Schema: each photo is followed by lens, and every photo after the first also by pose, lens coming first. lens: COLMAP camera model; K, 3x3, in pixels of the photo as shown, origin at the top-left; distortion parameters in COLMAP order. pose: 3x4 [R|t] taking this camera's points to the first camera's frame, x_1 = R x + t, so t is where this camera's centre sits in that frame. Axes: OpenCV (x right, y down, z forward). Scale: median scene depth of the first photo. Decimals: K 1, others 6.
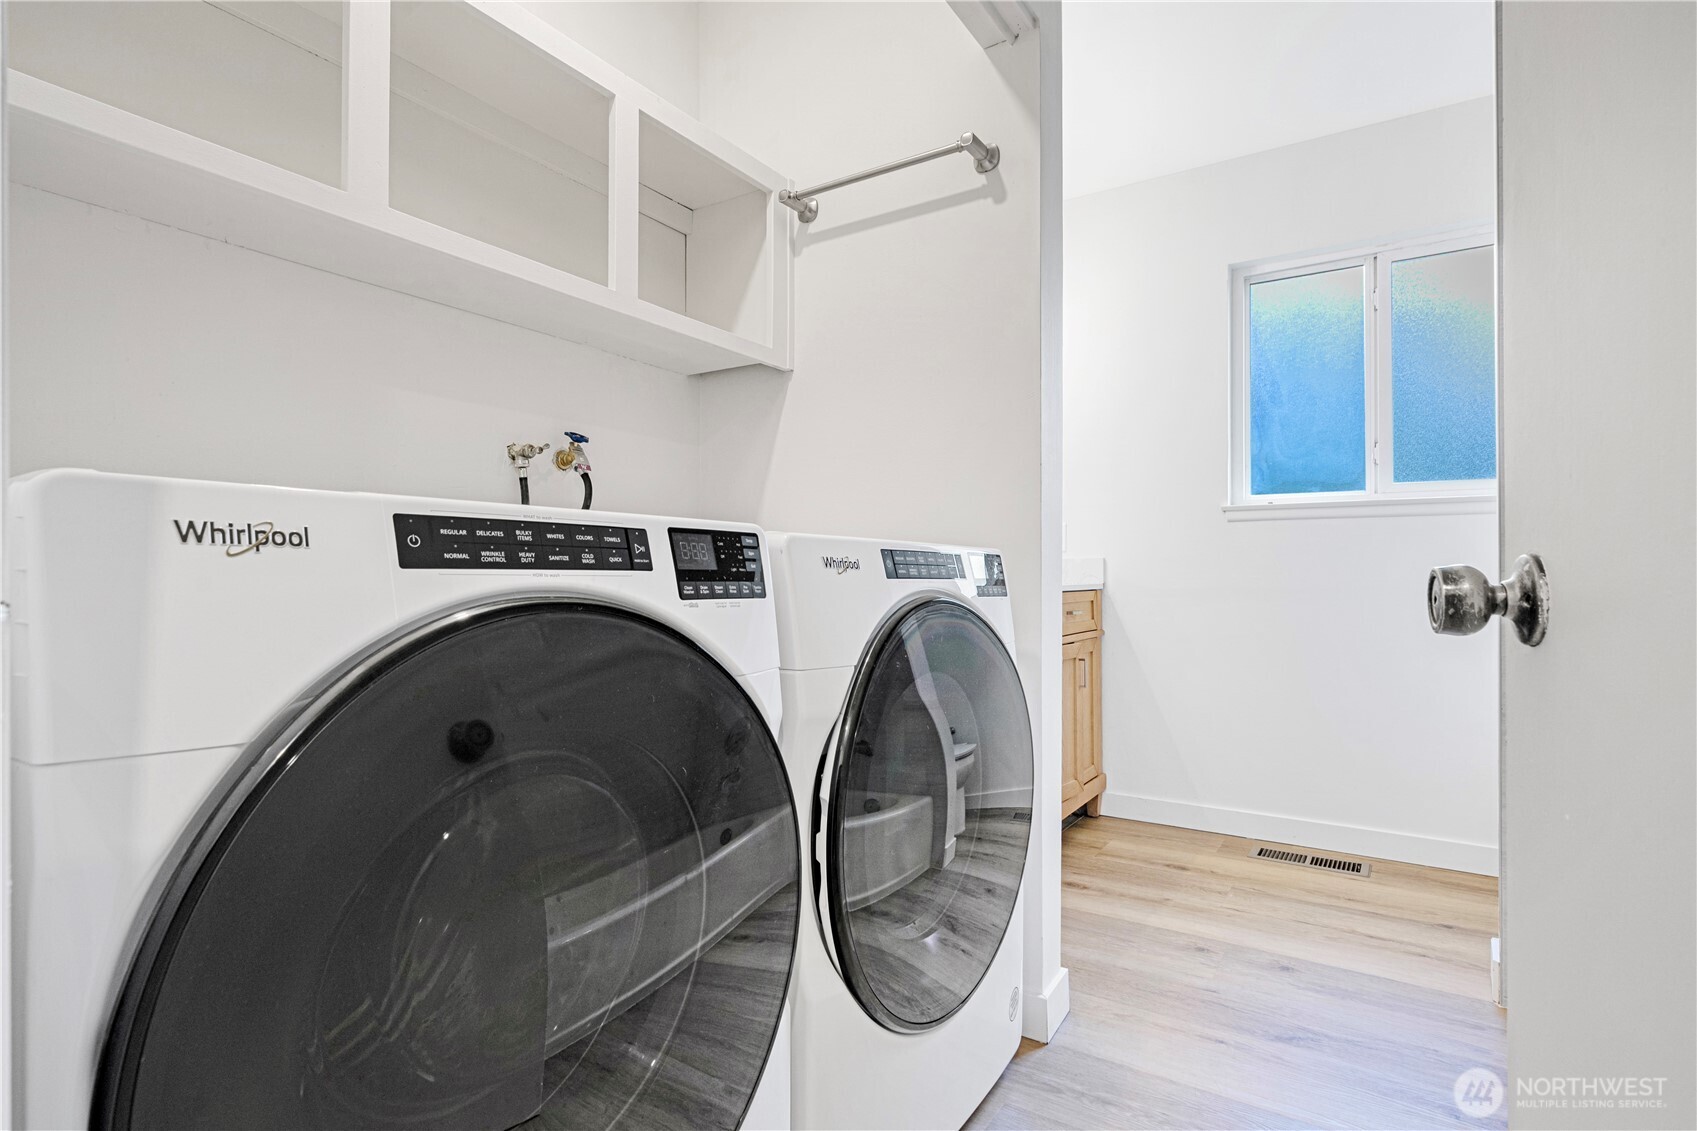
lens RADIAL K [[835.7, 0, 848.6], [0, 835.7, 580.2], [0, 0, 1]] dist [-0.018238, 0.000289]
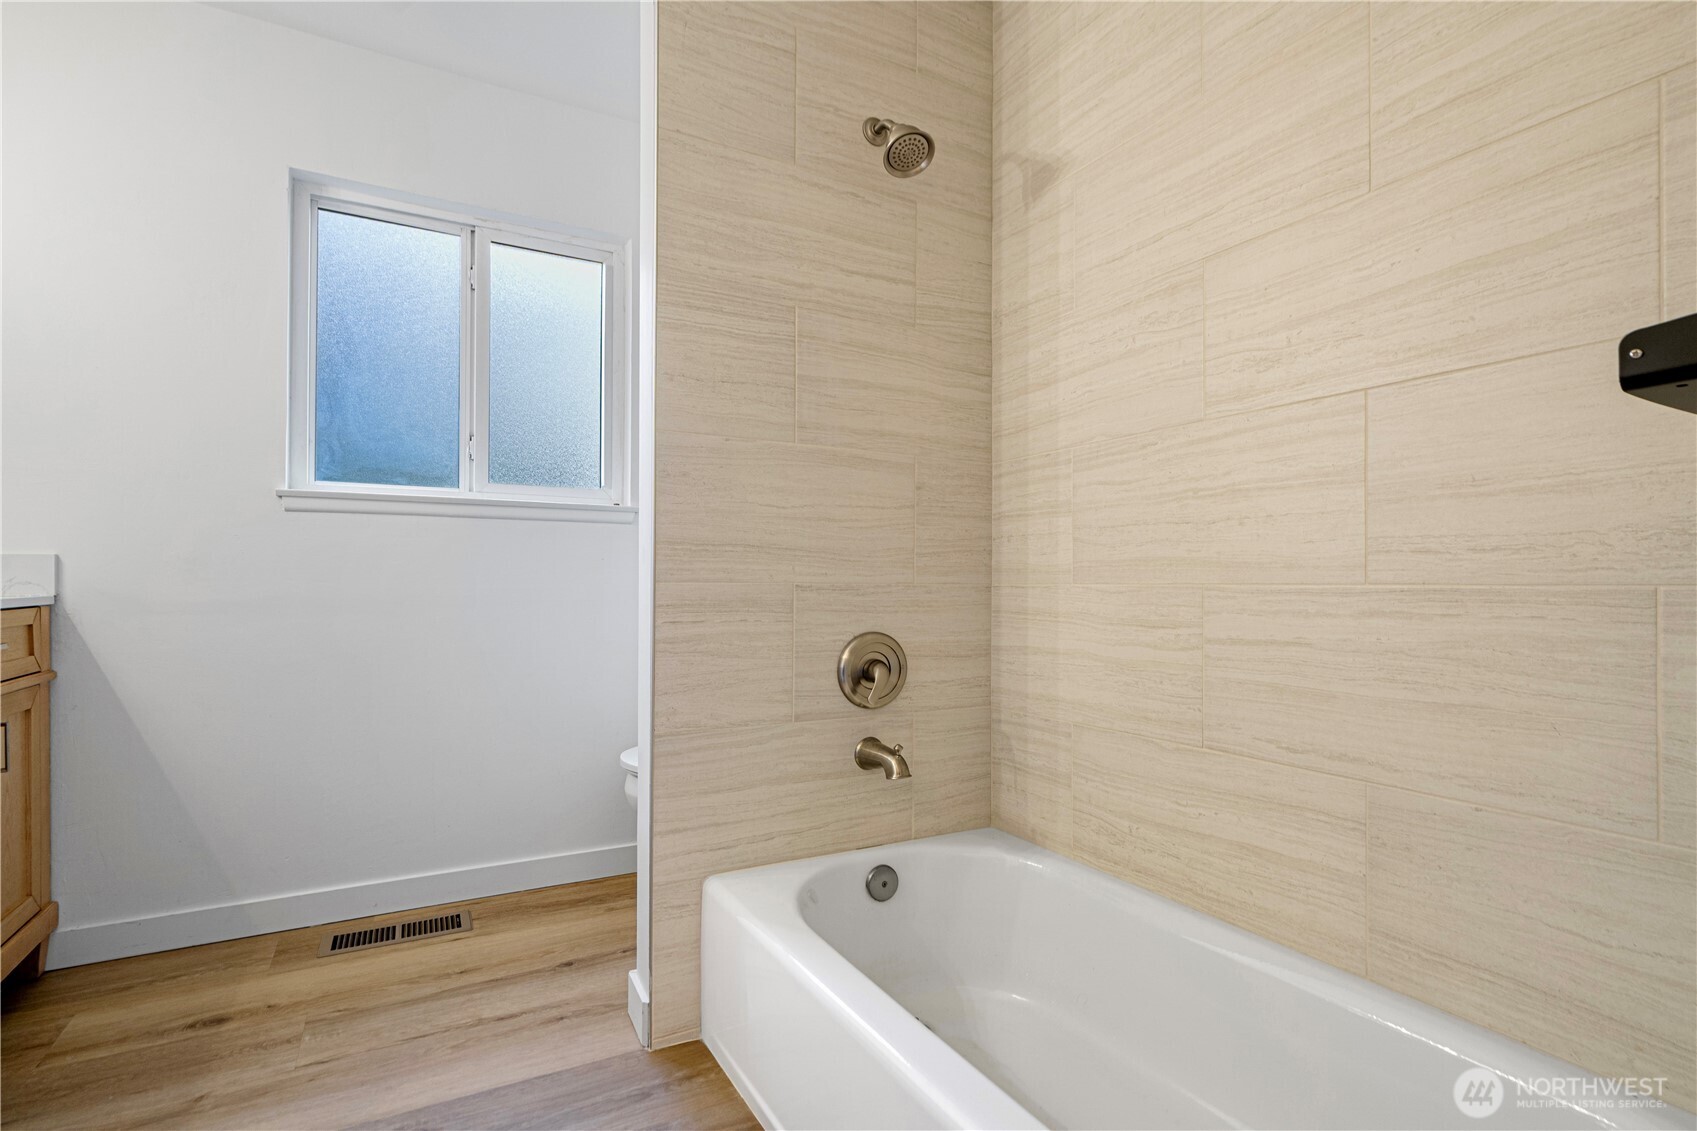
lens RADIAL K [[819.1, 0, 876.7], [0, 819.1, 574.6], [0, 0, 1]] dist [0.002769, 0.000895]
pose [[0.459689, 0.009890, 0.888025, 0.050595], [0.001624, 0.999927, -0.011976, -0.003492], [-0.888078, 0.006947, 0.459639, 0.208603]]
